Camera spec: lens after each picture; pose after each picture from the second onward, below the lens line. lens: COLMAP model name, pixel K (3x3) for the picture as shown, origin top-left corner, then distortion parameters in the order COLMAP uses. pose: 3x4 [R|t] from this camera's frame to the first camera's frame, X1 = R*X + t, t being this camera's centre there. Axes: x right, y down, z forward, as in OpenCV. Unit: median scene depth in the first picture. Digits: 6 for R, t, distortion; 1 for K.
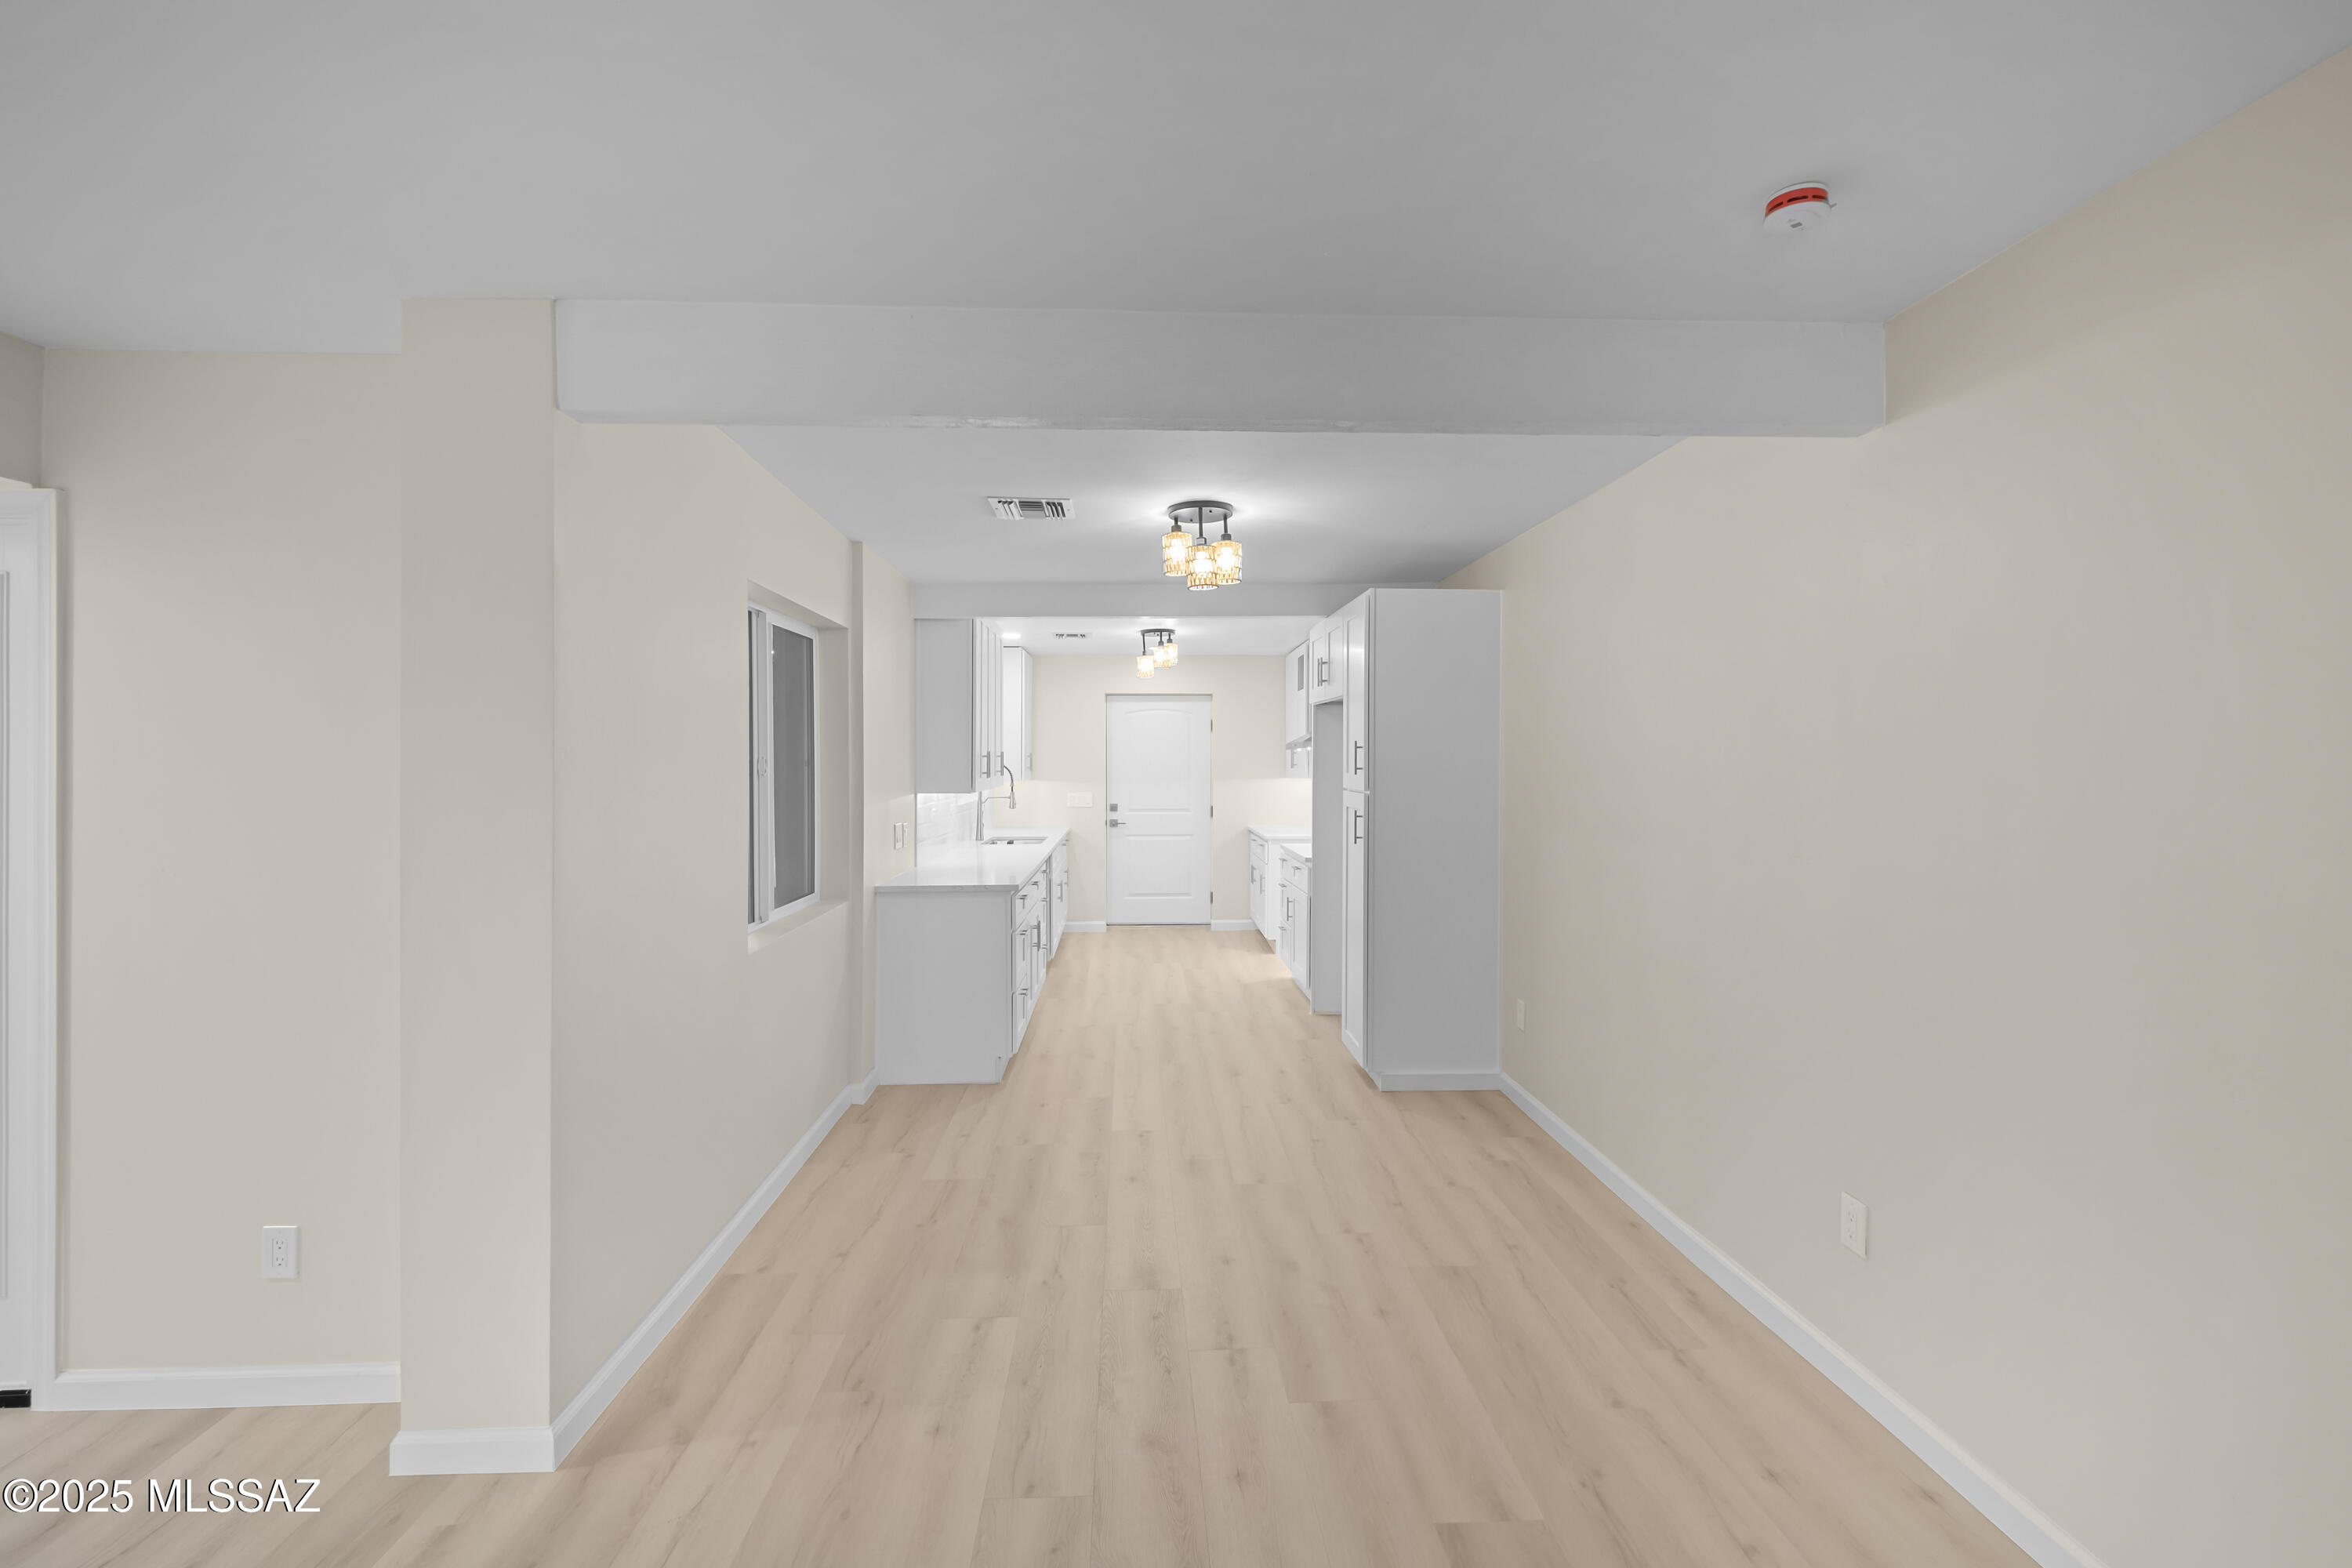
lens RADIAL K [[1019.6, 0, 1170.2], [0, 1019.6, 759.7], [0, 0, 1]] dist [-0.007482, -0.002382]
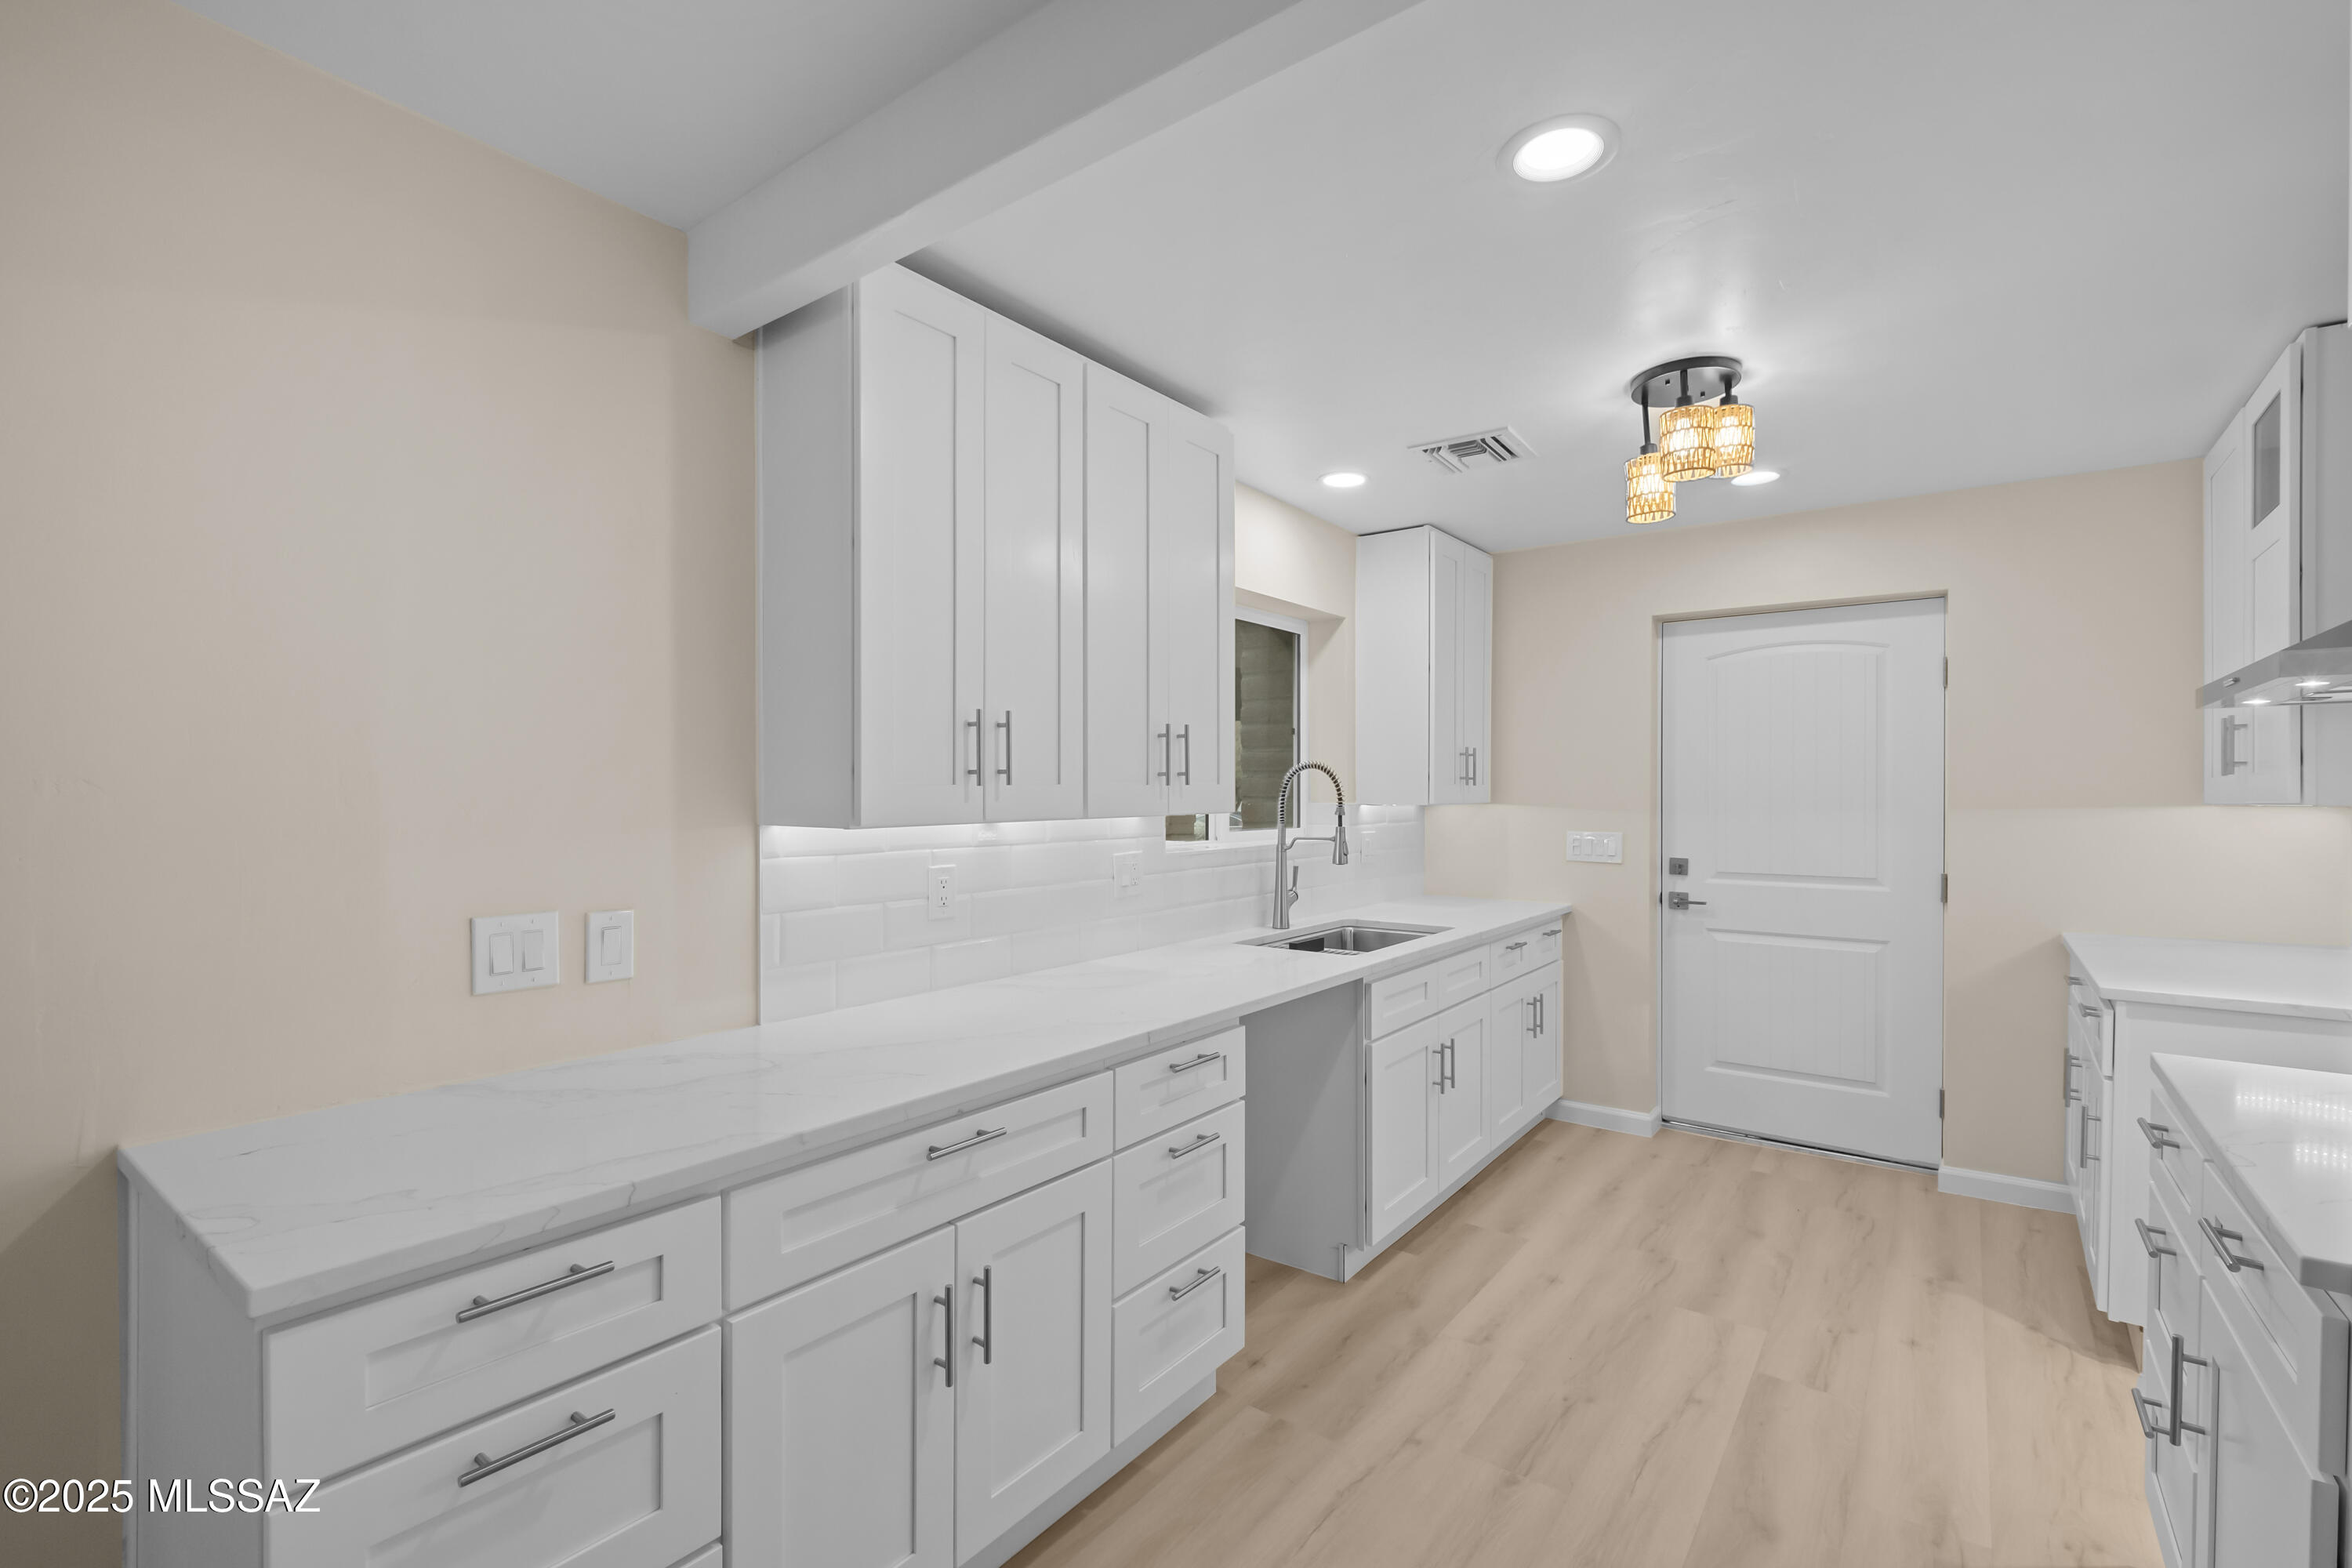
lens RADIAL K [[1019.6, 0, 1173.3], [0, 1019.6, 798.6], [0, 0, 1]] dist [-0.007482, -0.002382]
pose [[0.767509, 0.006021, -0.641010, 0.076251], [0.000326, 0.999952, 0.009784, 0.014318], [0.641038, -0.007718, 0.767470, 0.608383]]
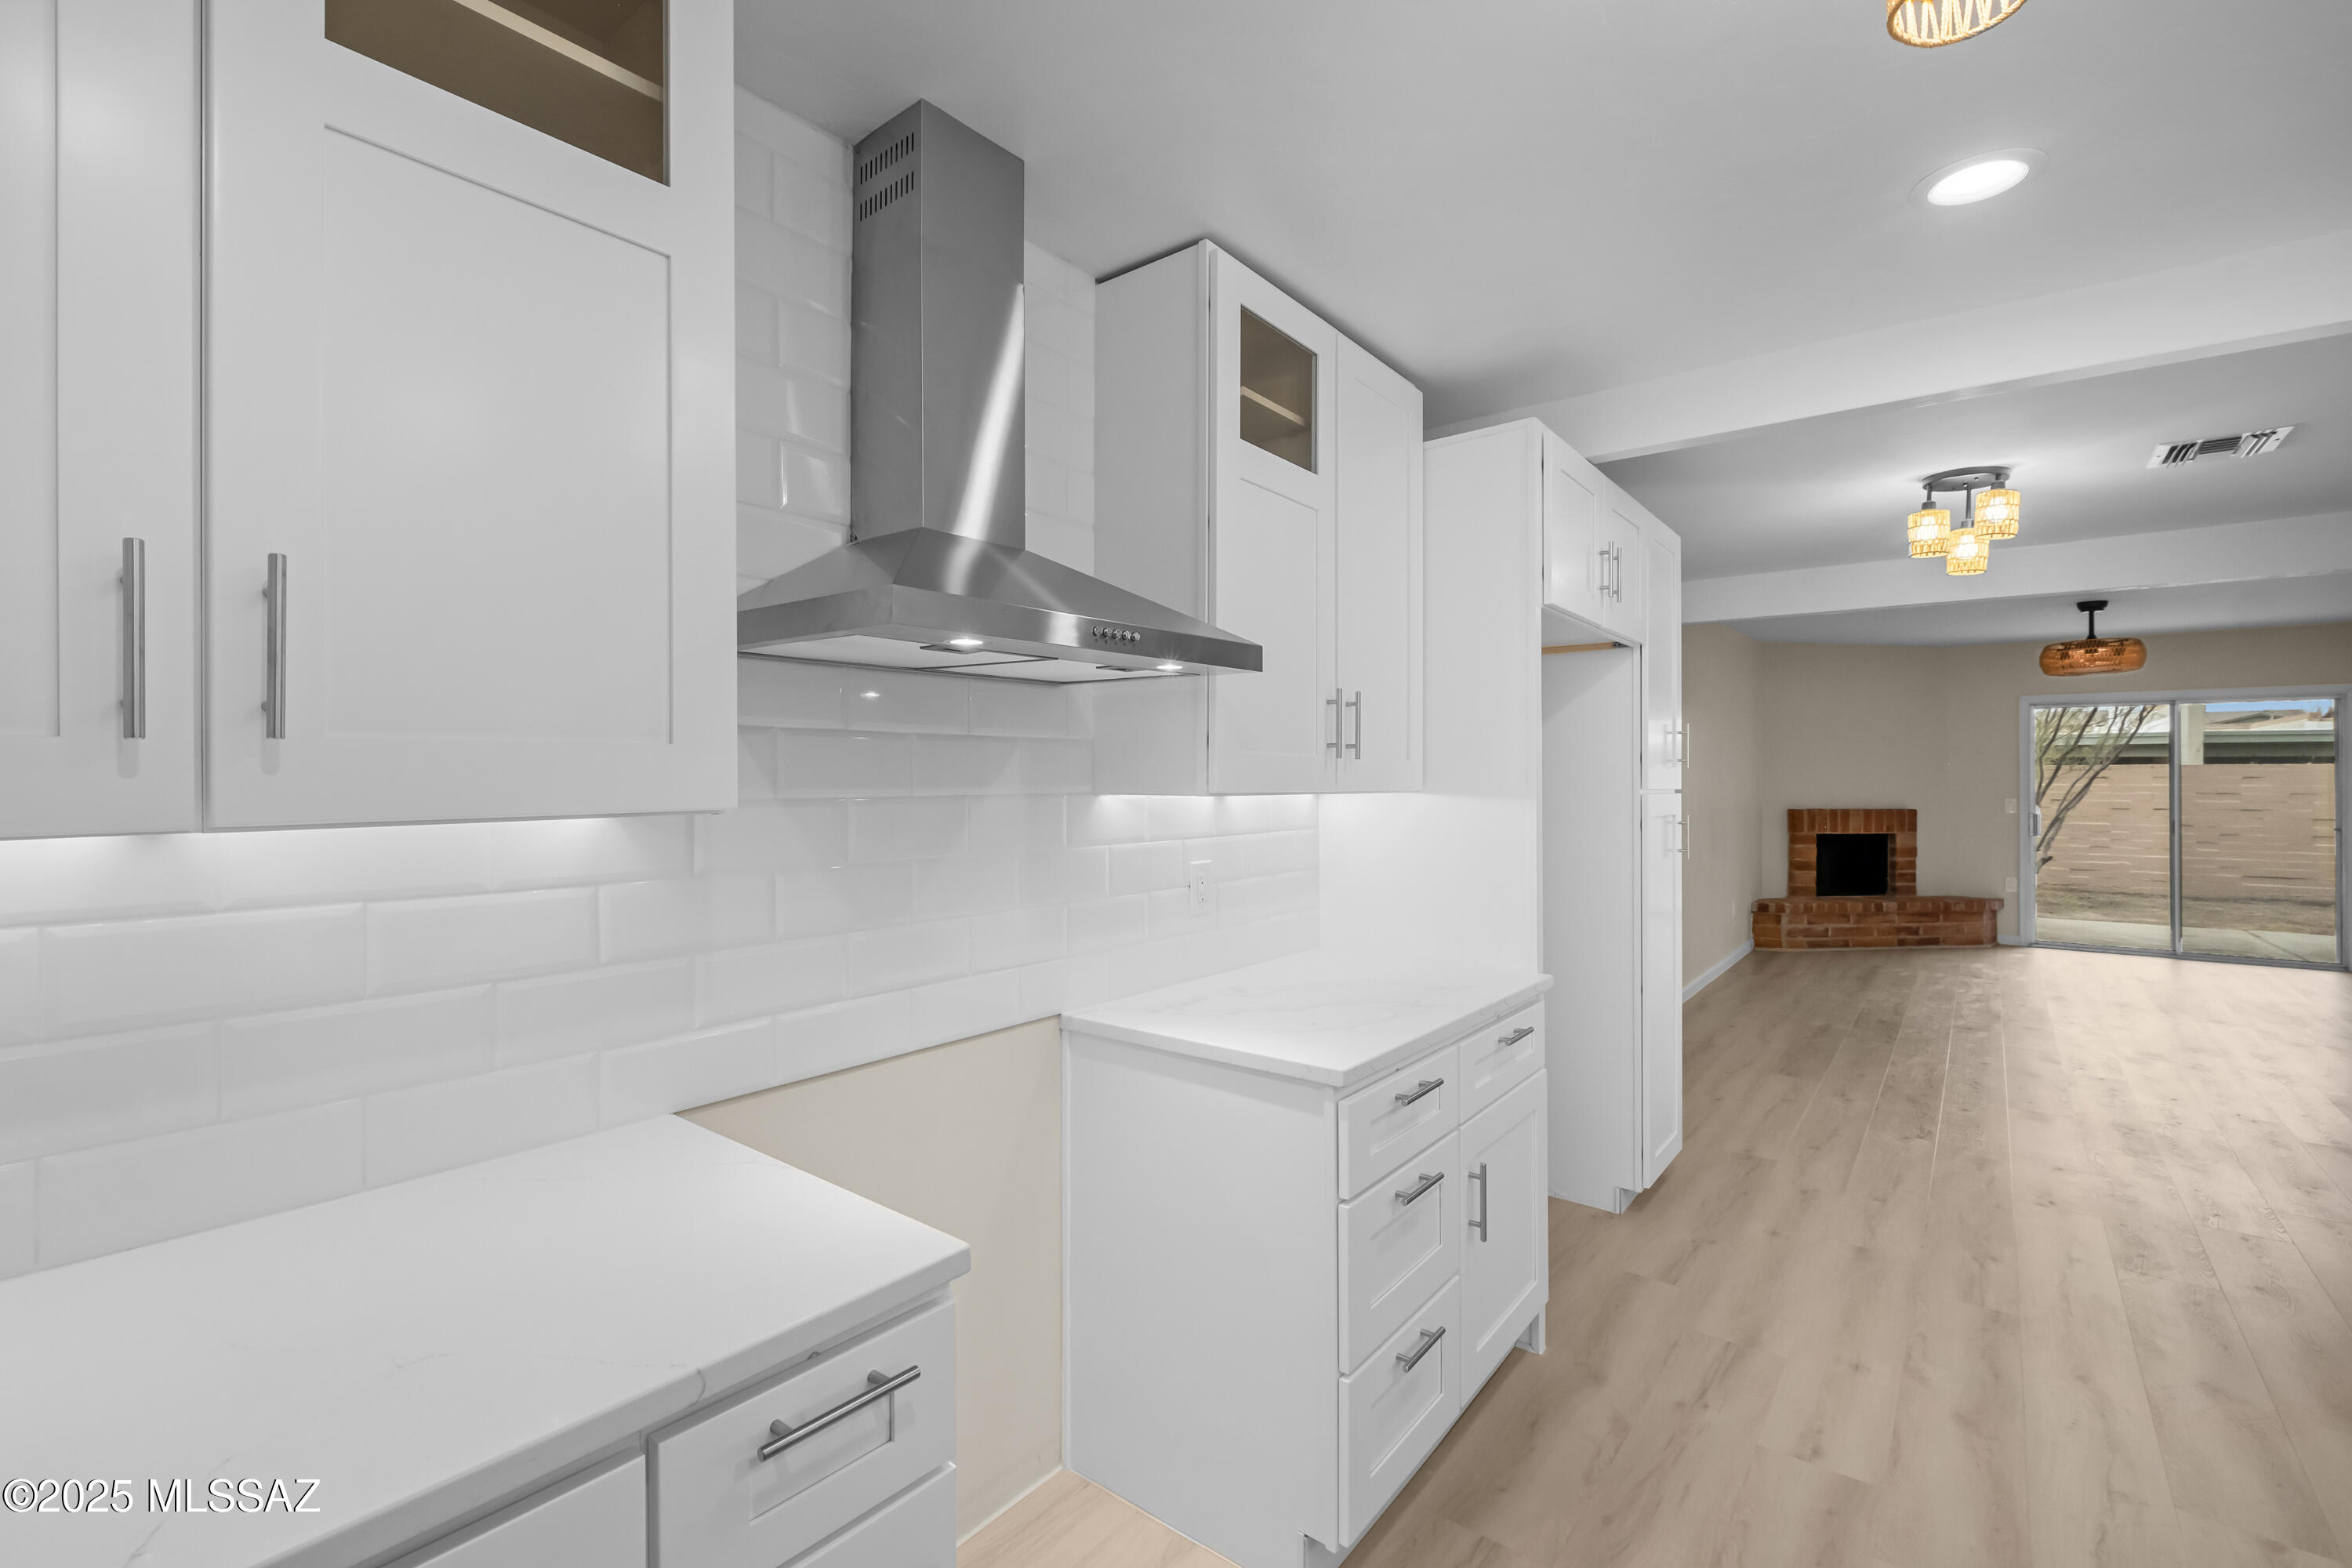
lens RADIAL K [[1019.6, 0, 1171.7], [0, 1019.6, 765.7], [0, 0, 1]] dist [-0.007482, -0.002382]
pose [[-0.755354, 0.006785, 0.655282, -0.015909], [-0.001247, 0.999930, -0.011791, 0.013187], [-0.655316, -0.009723, -0.755292, 1.131743]]
